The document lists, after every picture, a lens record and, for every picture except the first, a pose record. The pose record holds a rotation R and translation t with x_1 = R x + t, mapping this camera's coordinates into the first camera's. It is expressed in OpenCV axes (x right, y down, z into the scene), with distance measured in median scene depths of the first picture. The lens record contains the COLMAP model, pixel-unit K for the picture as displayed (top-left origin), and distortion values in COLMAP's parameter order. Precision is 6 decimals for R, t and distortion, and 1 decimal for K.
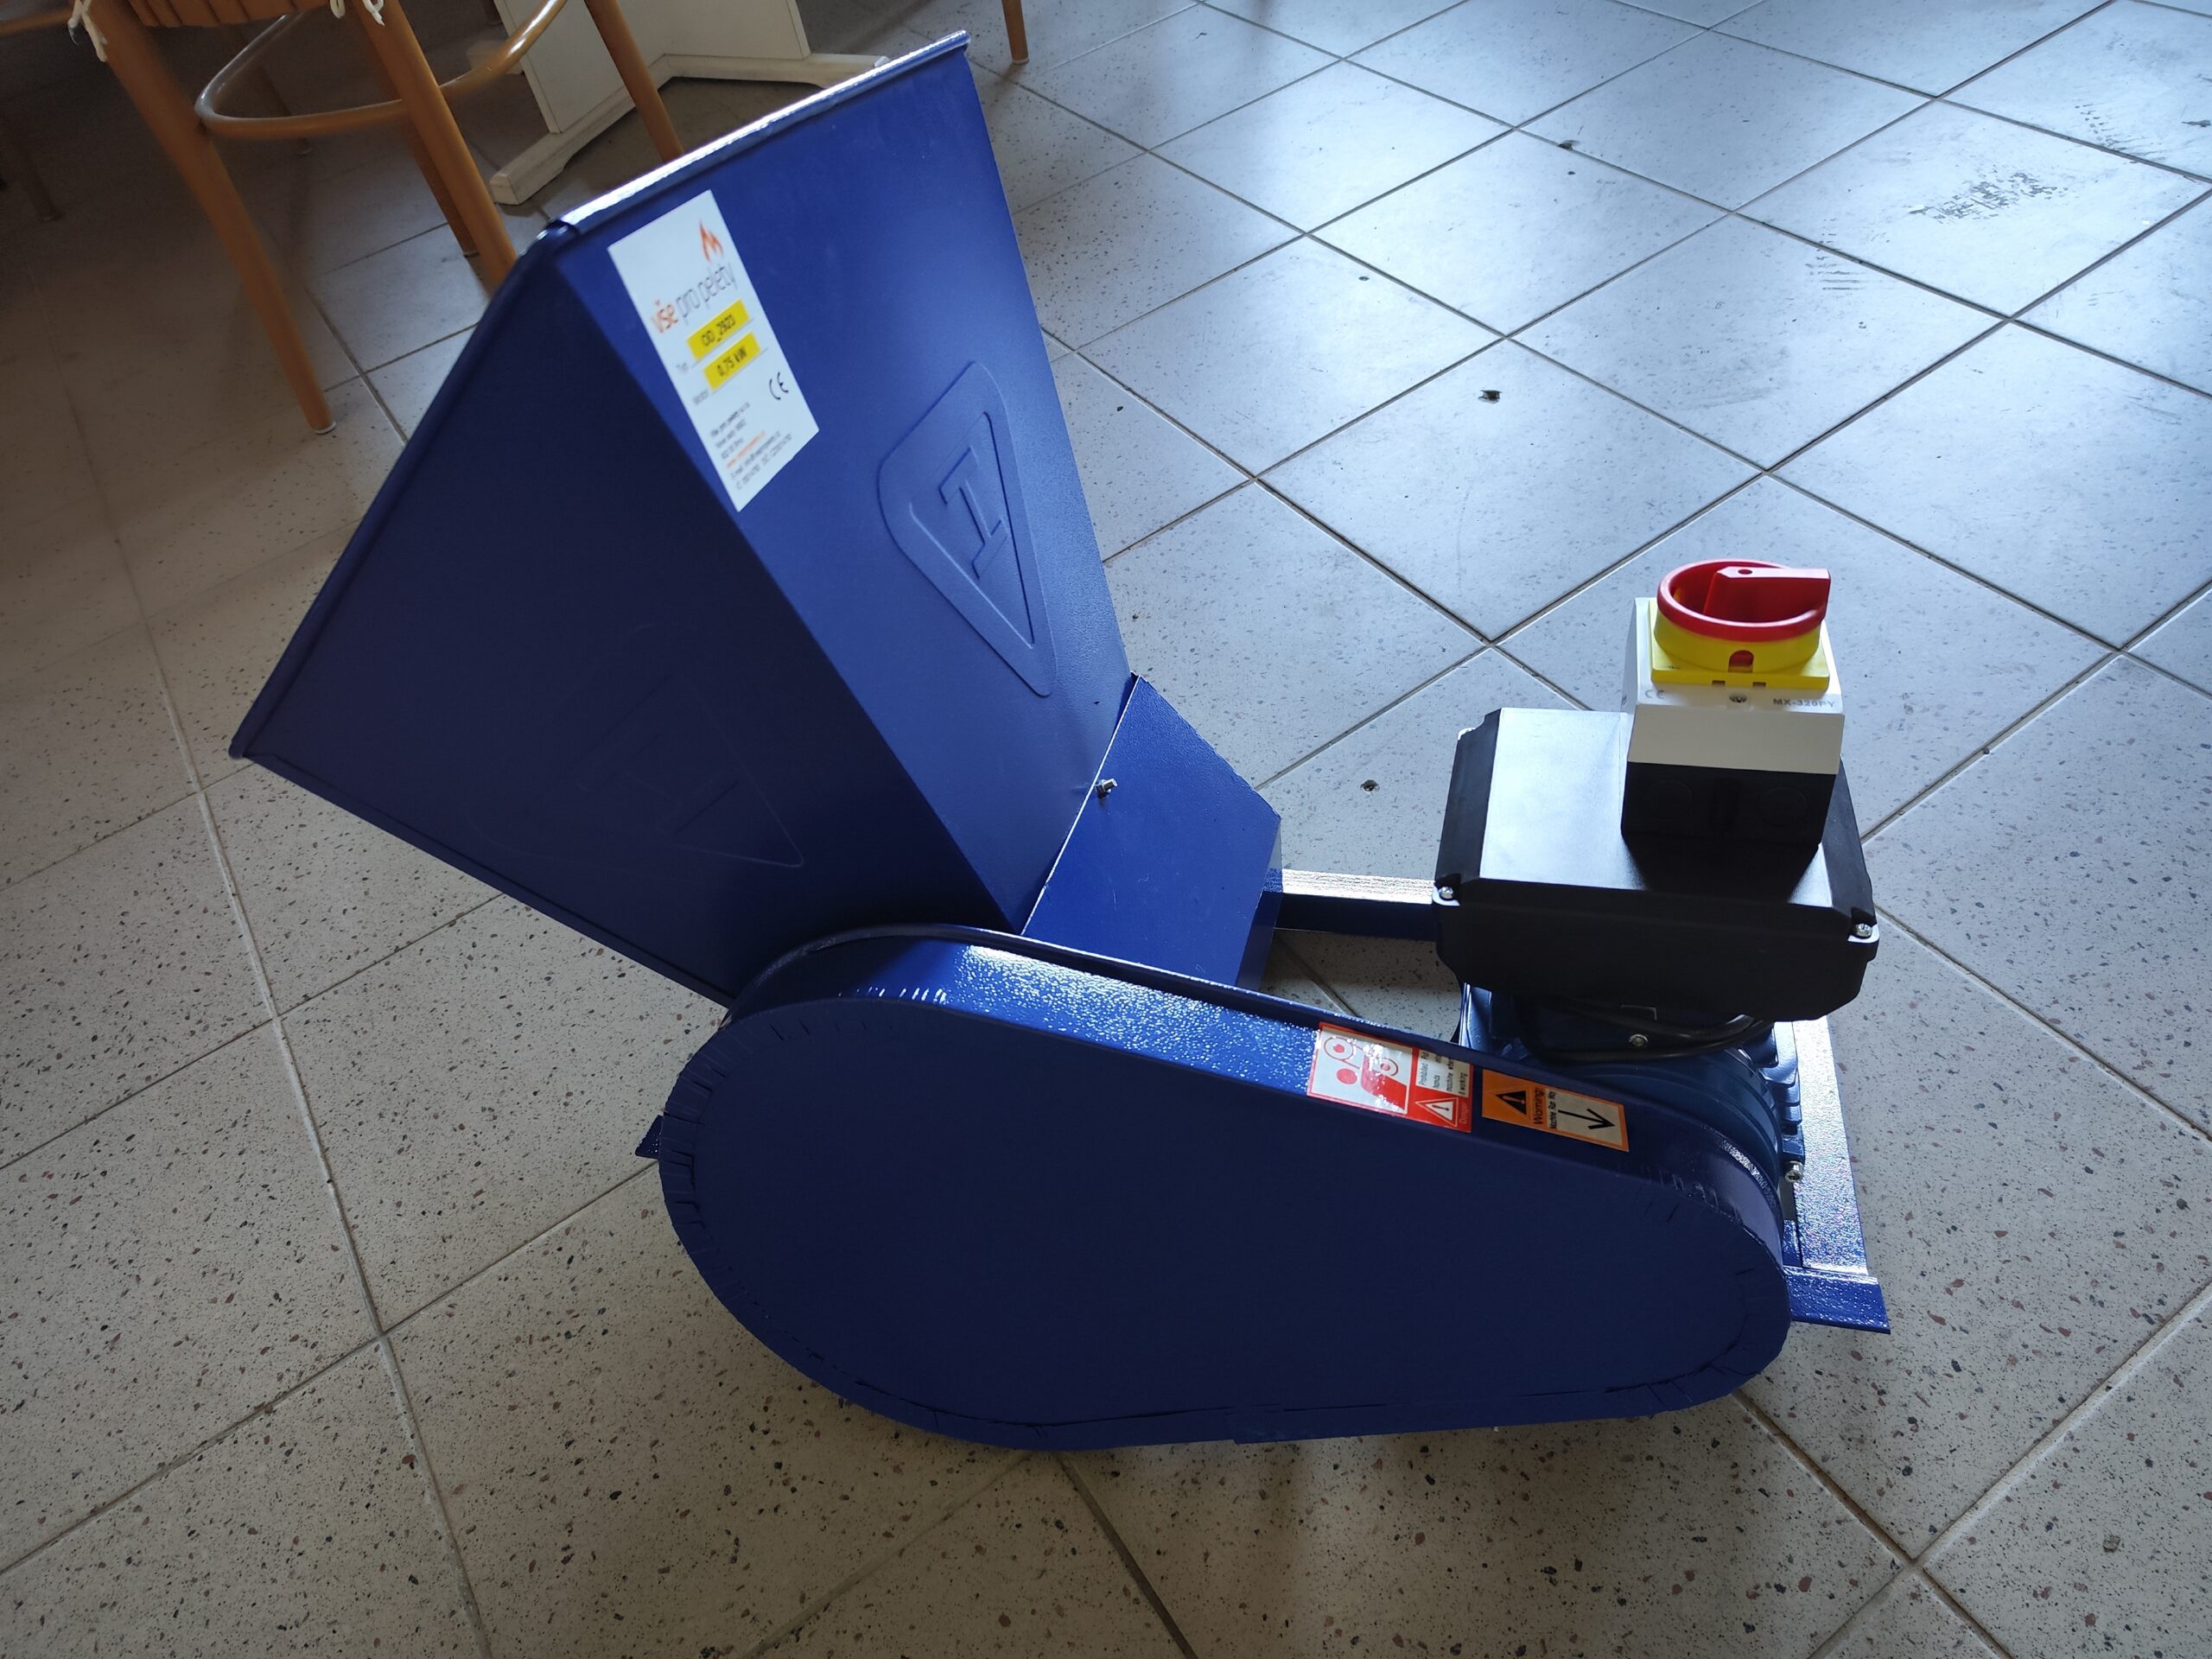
lens RADIAL K [[1498.9, 0, 1098.1], [0, 1498.9, 810.6], [0, 0, 1]] dist [0.011413, -0.015419]
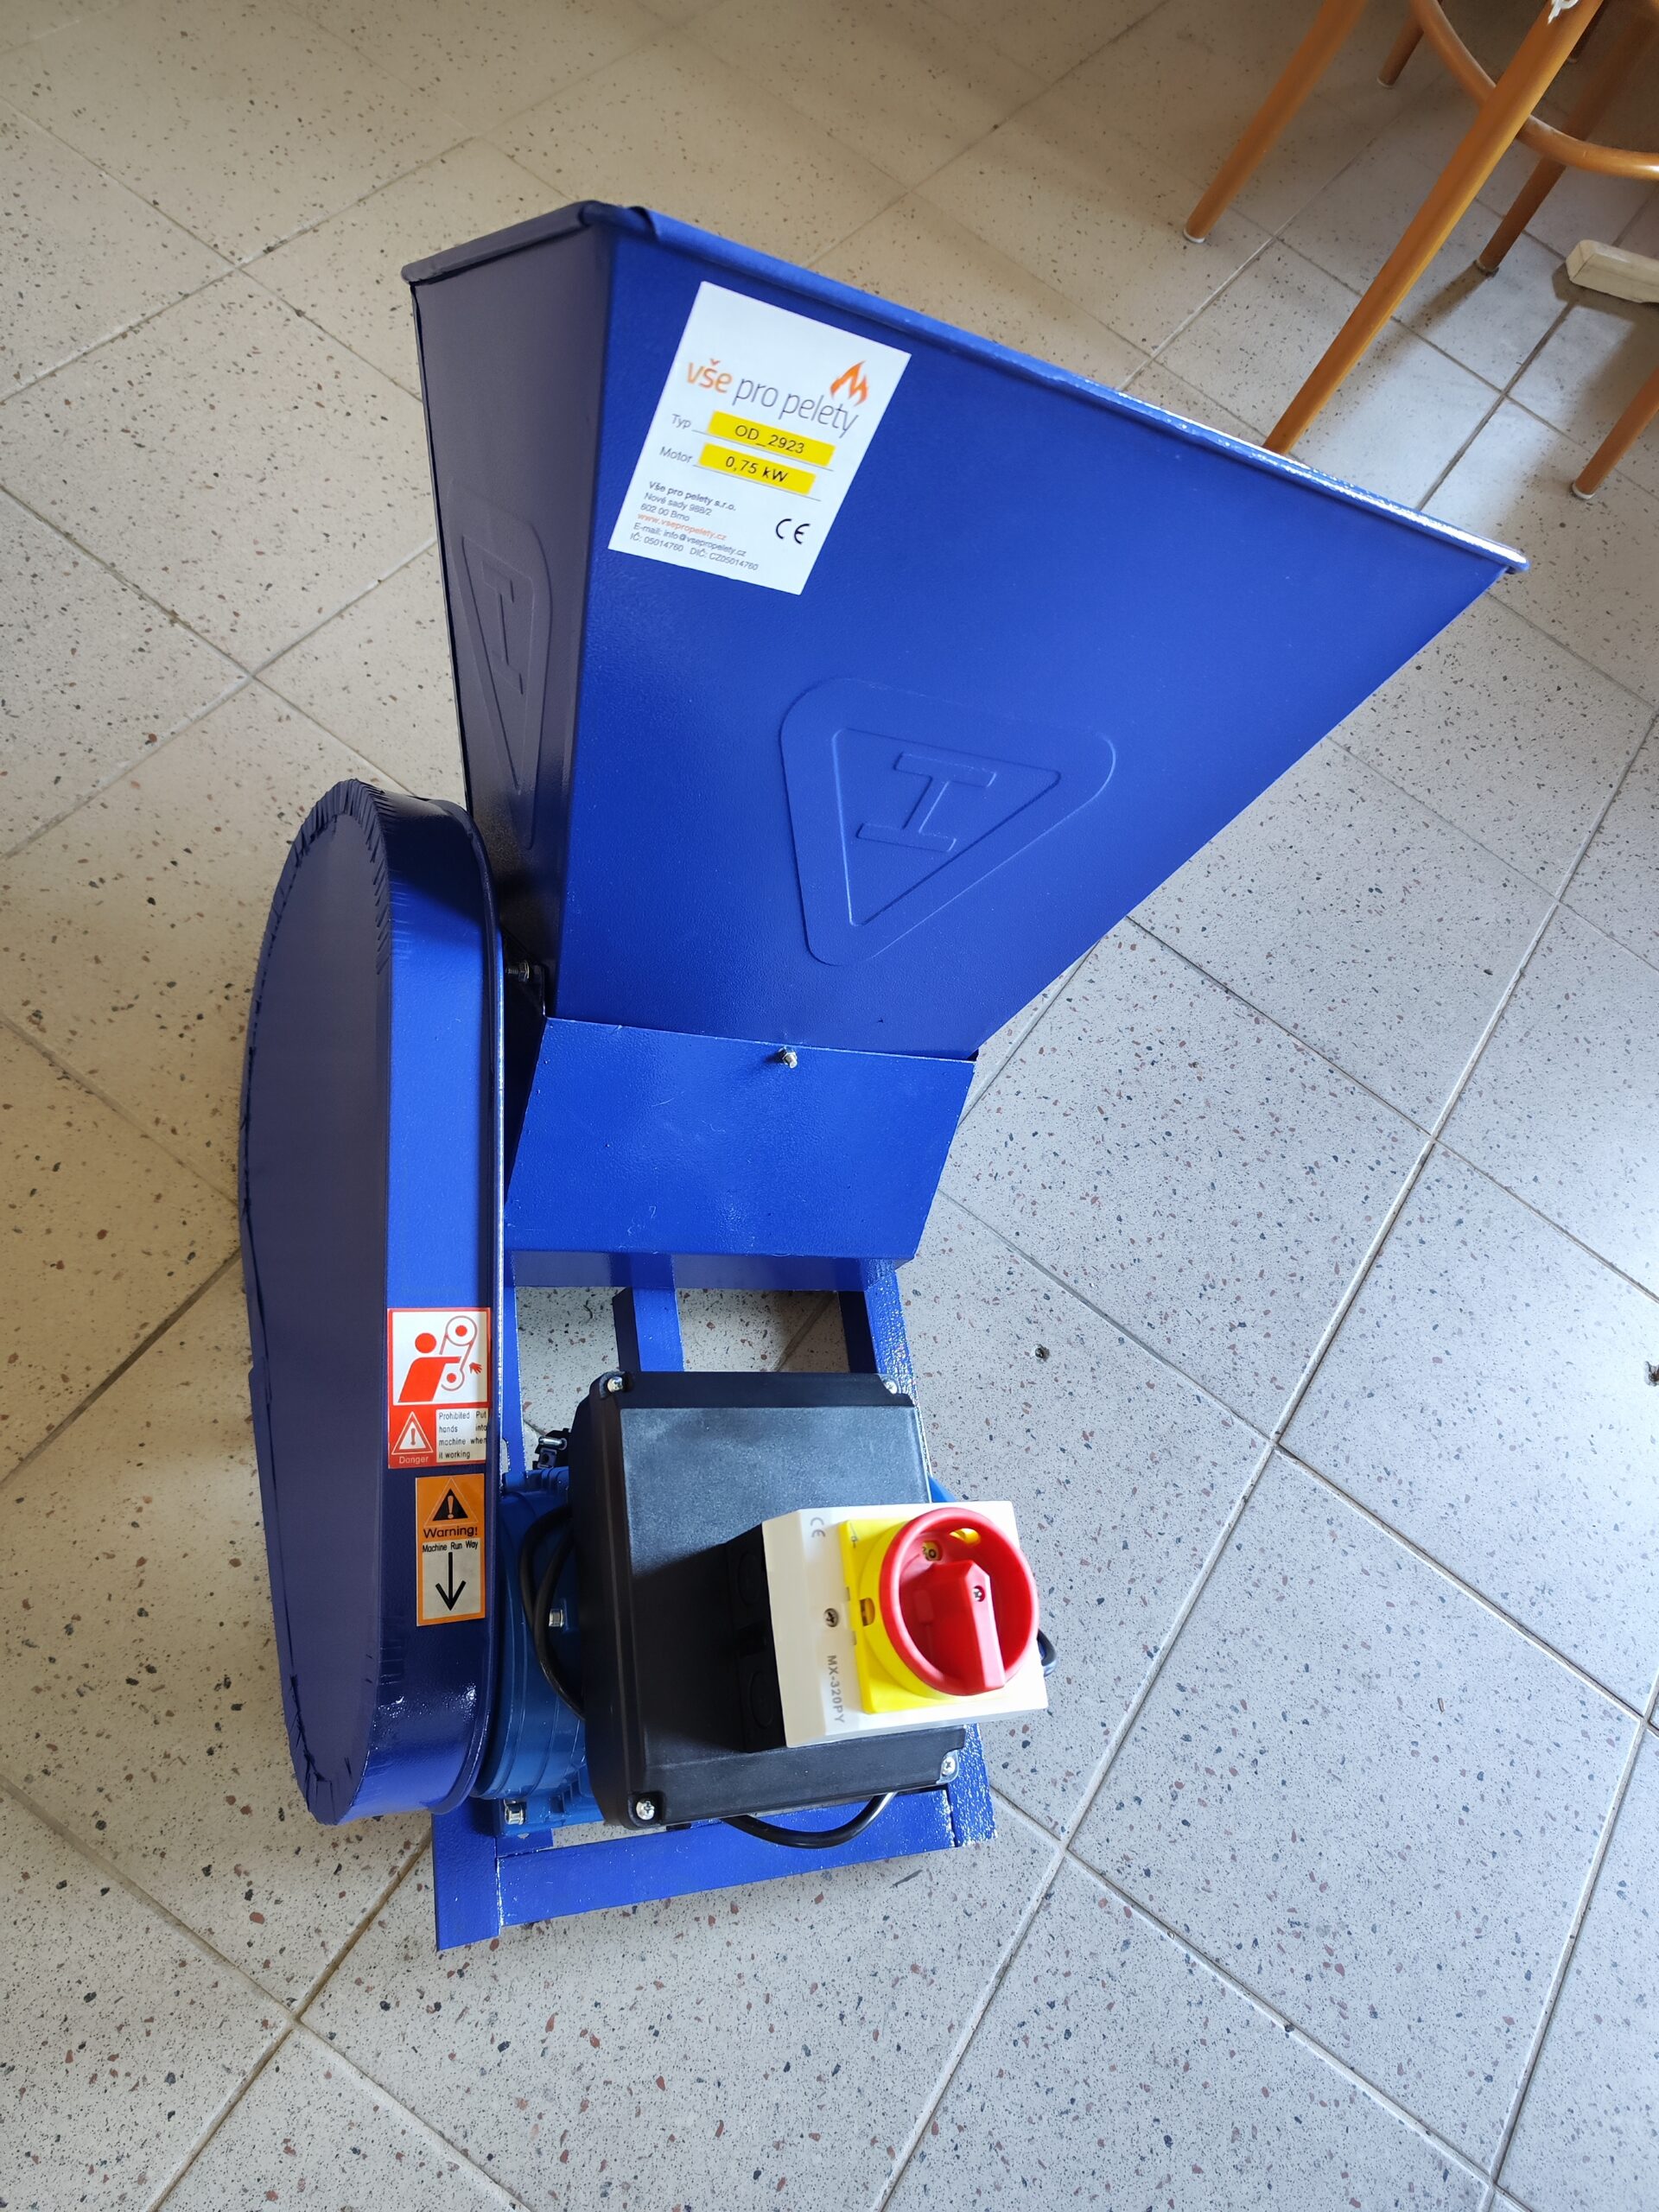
lens RADIAL K [[1498.9, 0, 823.9], [0, 1498.9, 1105.0], [0, 0, 1]] dist [0.011413, -0.015419]
pose [[0.319237, 0.929840, -0.182989, 0.240681], [-0.870648, 0.364024, 0.330845, -0.381257], [0.374245, 0.053701, 0.925774, 0.118076]]
